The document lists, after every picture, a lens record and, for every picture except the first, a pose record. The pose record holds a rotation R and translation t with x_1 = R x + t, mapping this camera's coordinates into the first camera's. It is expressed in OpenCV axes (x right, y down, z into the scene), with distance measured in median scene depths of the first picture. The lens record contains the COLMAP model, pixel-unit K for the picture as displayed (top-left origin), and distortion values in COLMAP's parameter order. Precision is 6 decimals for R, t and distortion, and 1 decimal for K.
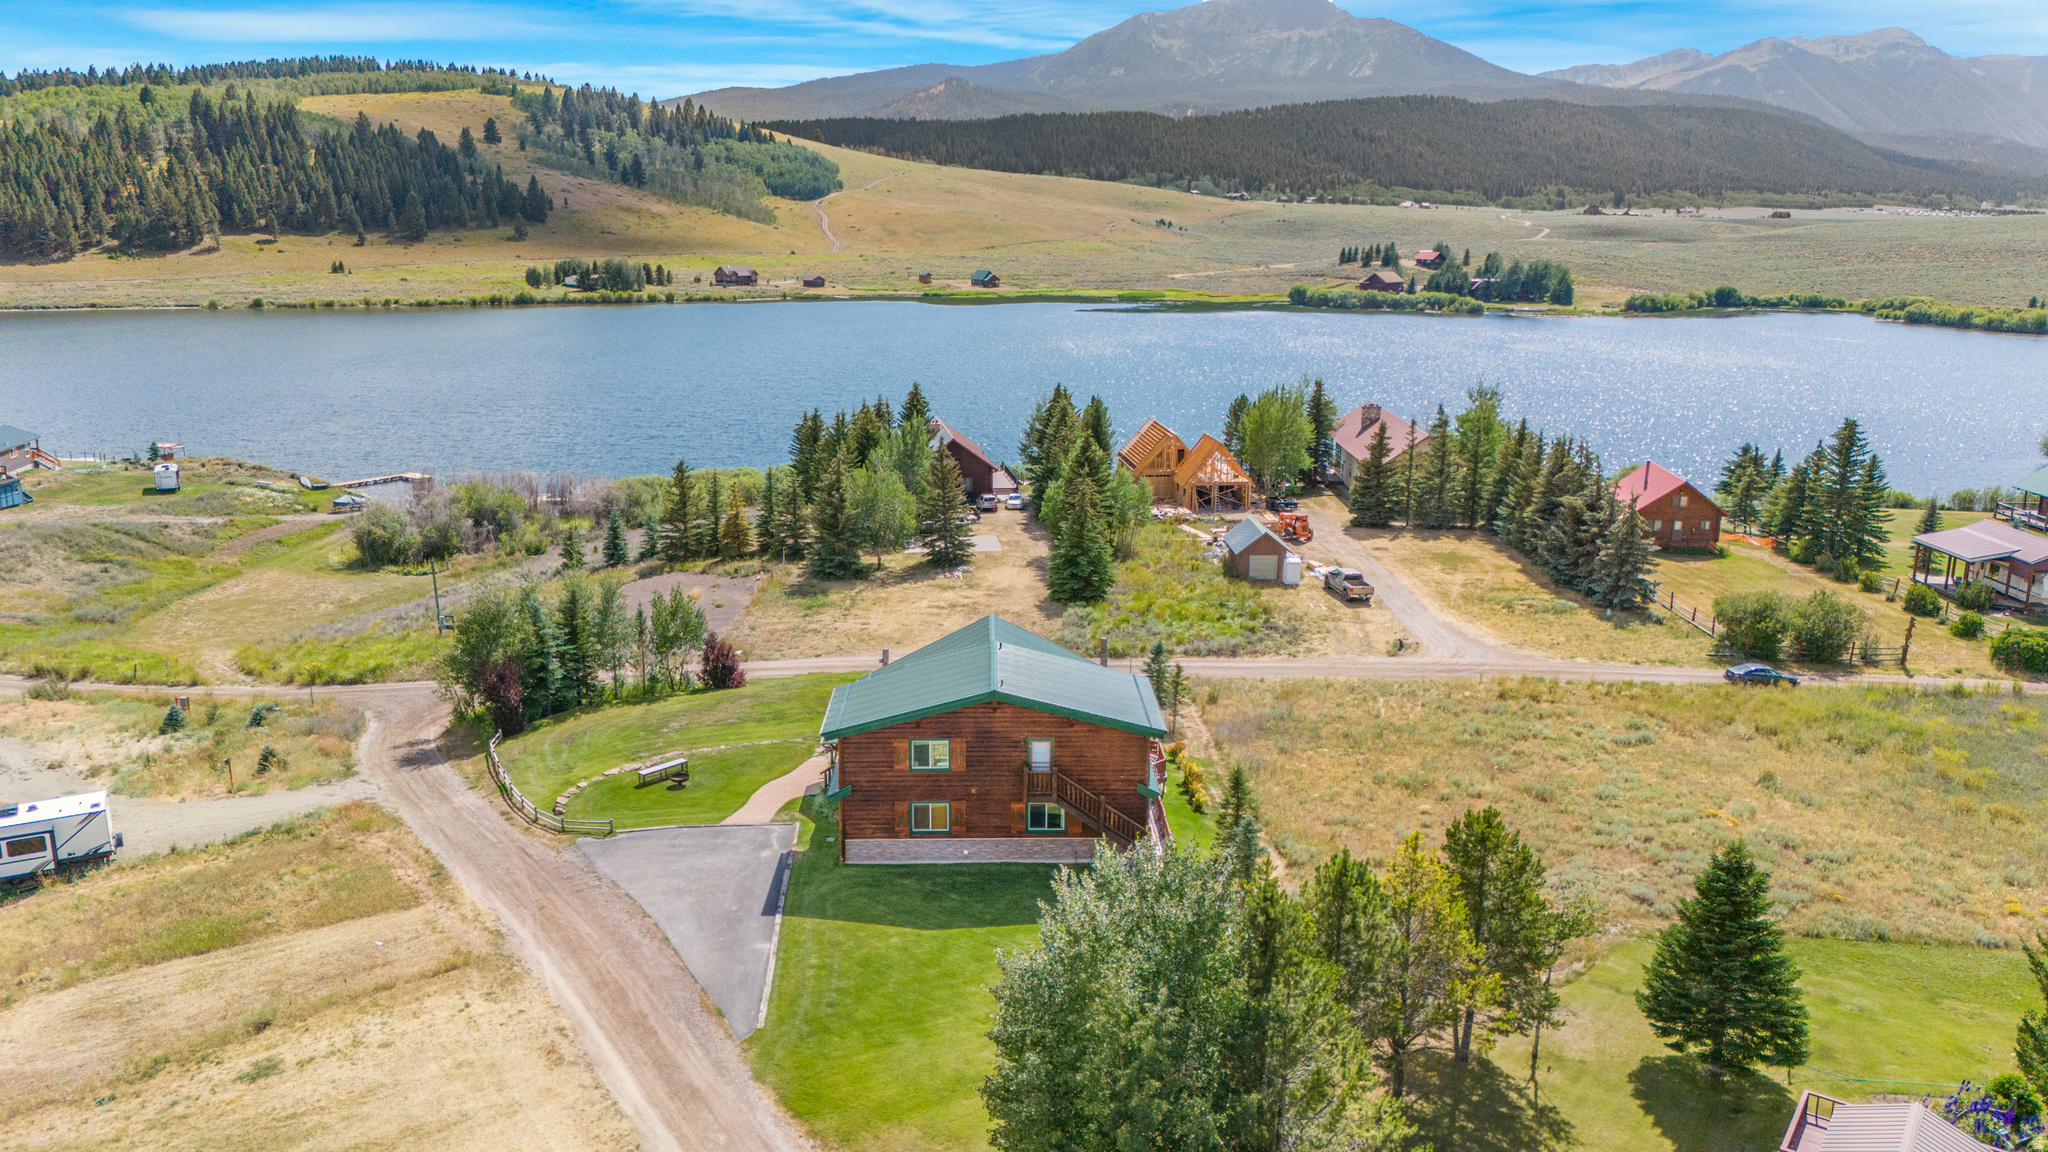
lens RADIAL K [[1503.2, 0, 1024.0], [0, 1503.2, 576.0], [0, 0, 1]] dist [0.086124, -0.095924]
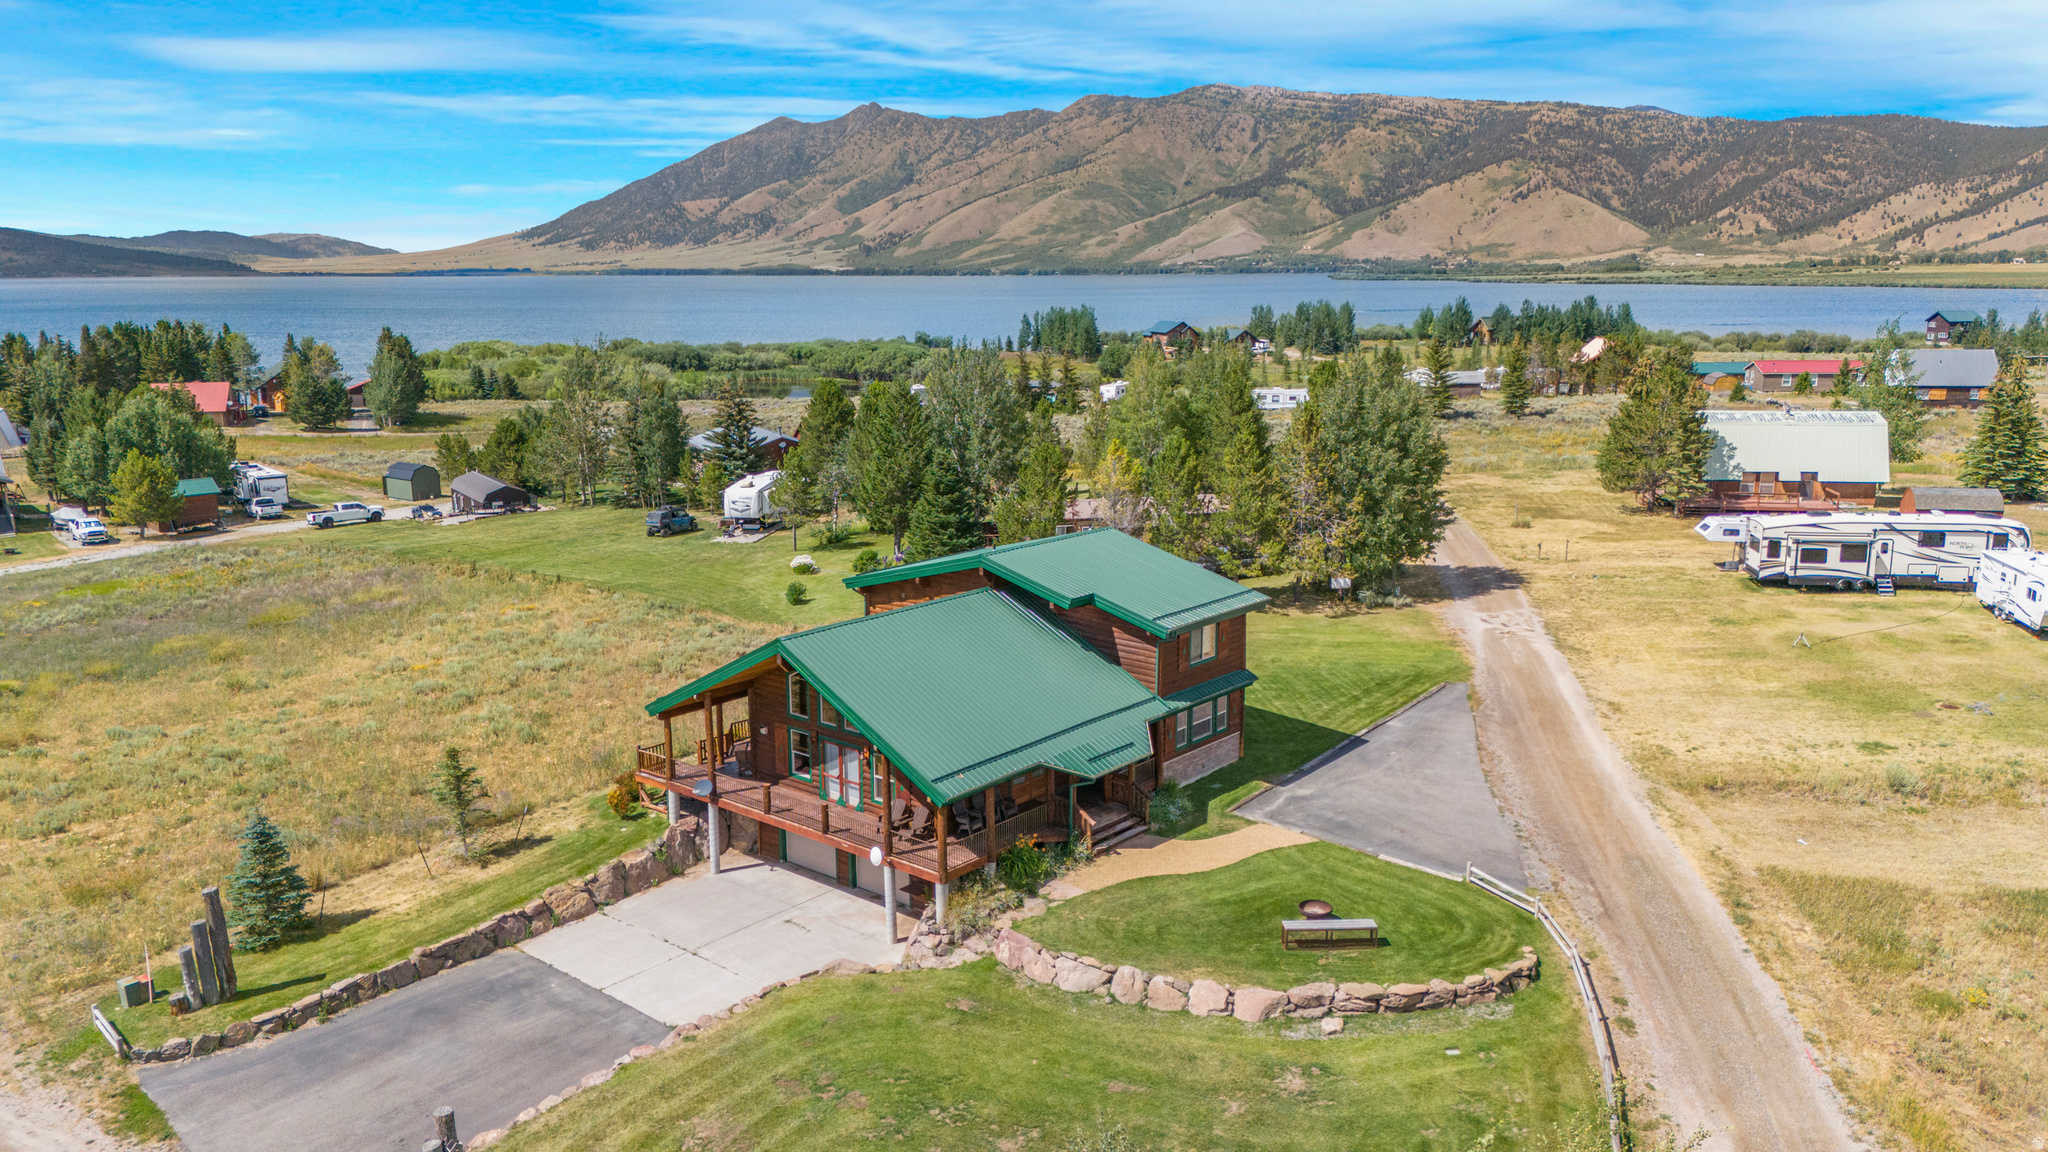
lens RADIAL K [[1503.2, 0, 1024.0], [0, 1503.2, 576.0], [0, 0, 1]] dist [0.086124, -0.095924]
pose [[-0.743608, -0.133790, 0.655093, -0.067738], [0.161716, 0.914697, 0.370375, -0.028602], [-0.648764, 0.381353, -0.658540, 0.189301]]
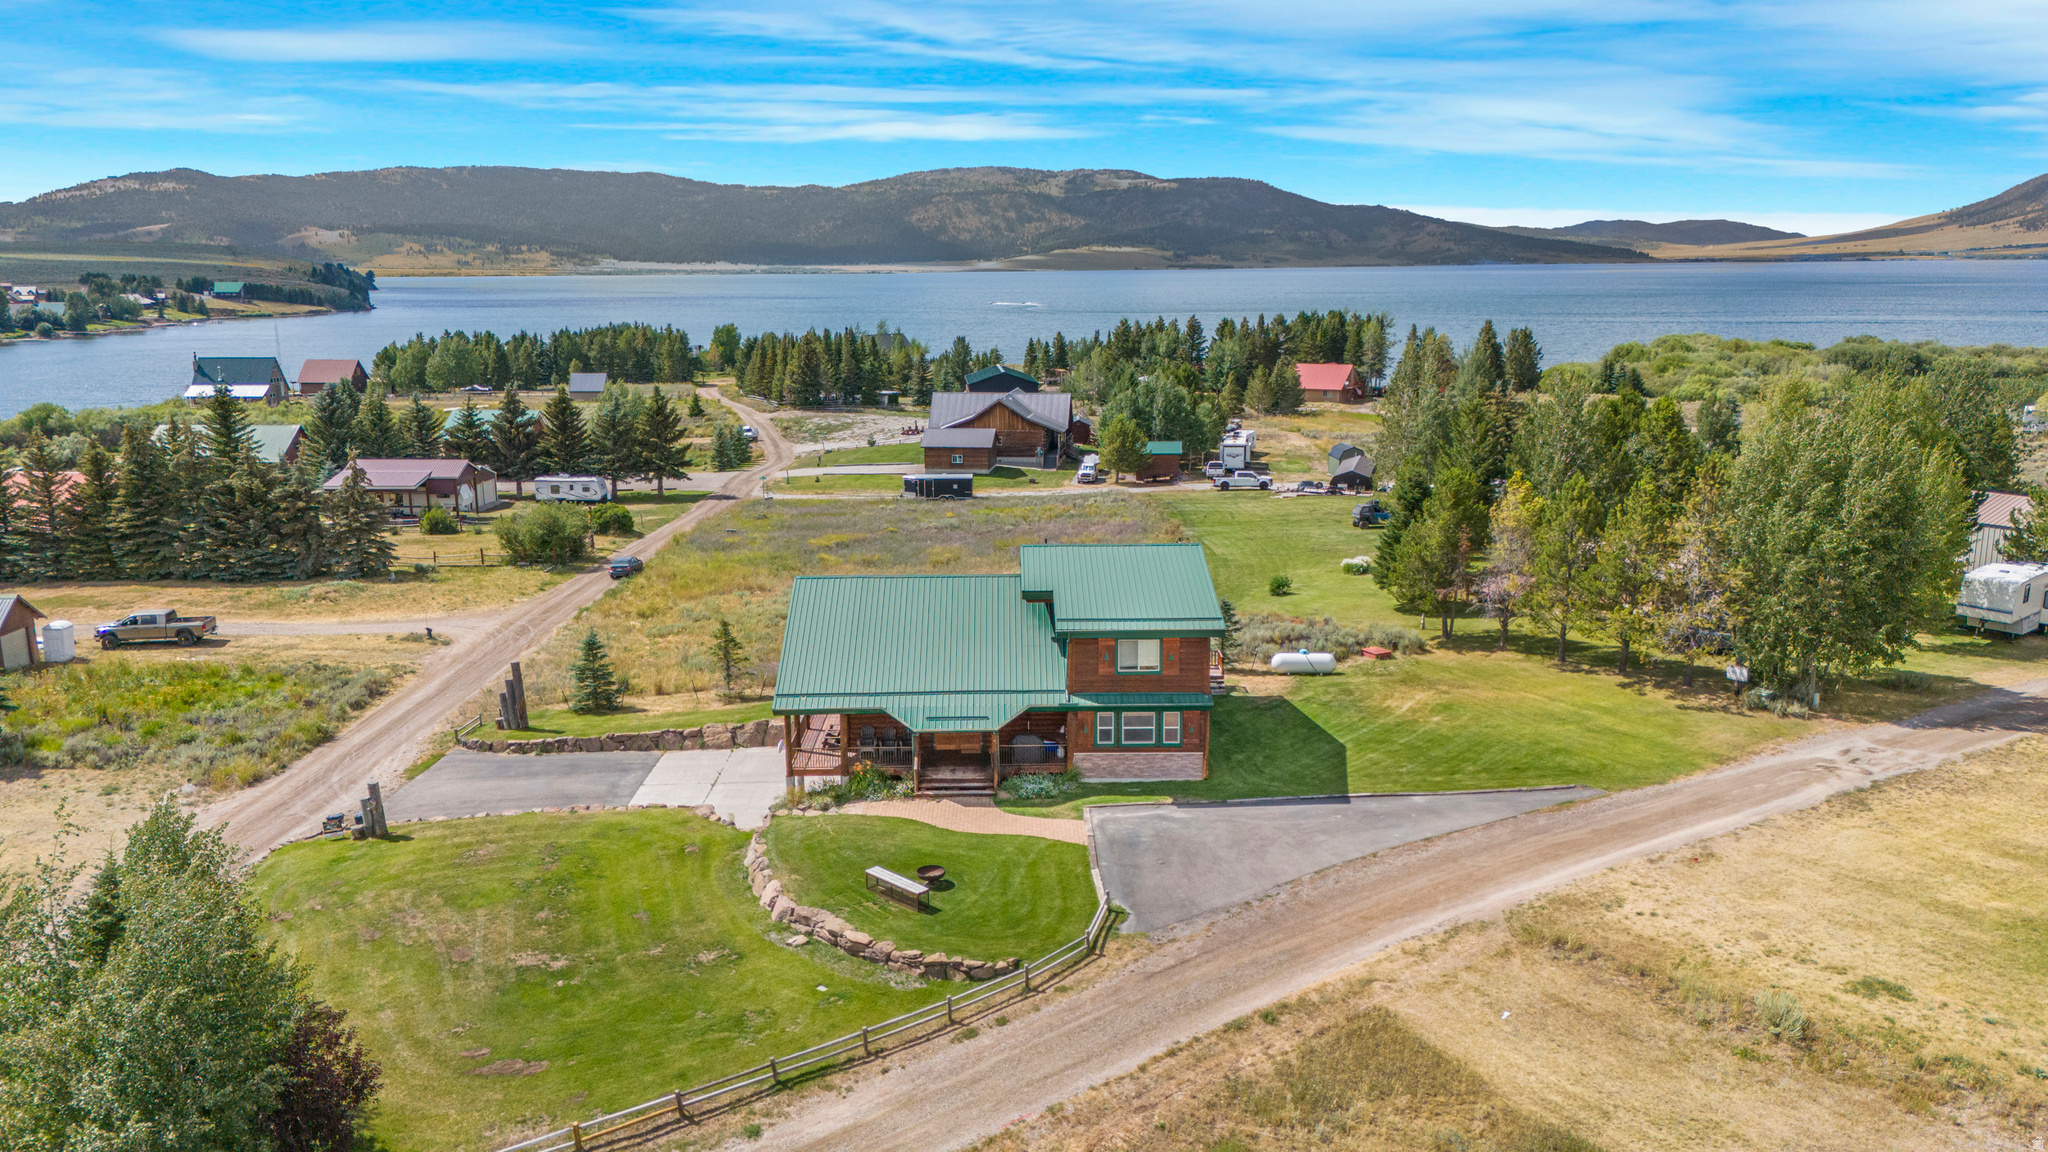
lens RADIAL K [[1503.2, 0, 1024.0], [0, 1503.2, 576.0], [0, 0, 1]] dist [0.086124, -0.095924]
pose [[0.010226, -0.208714, 0.977923, -0.113004], [0.242529, 0.949291, 0.200067, -0.014827], [-0.970090, 0.235129, 0.060327, 0.120591]]
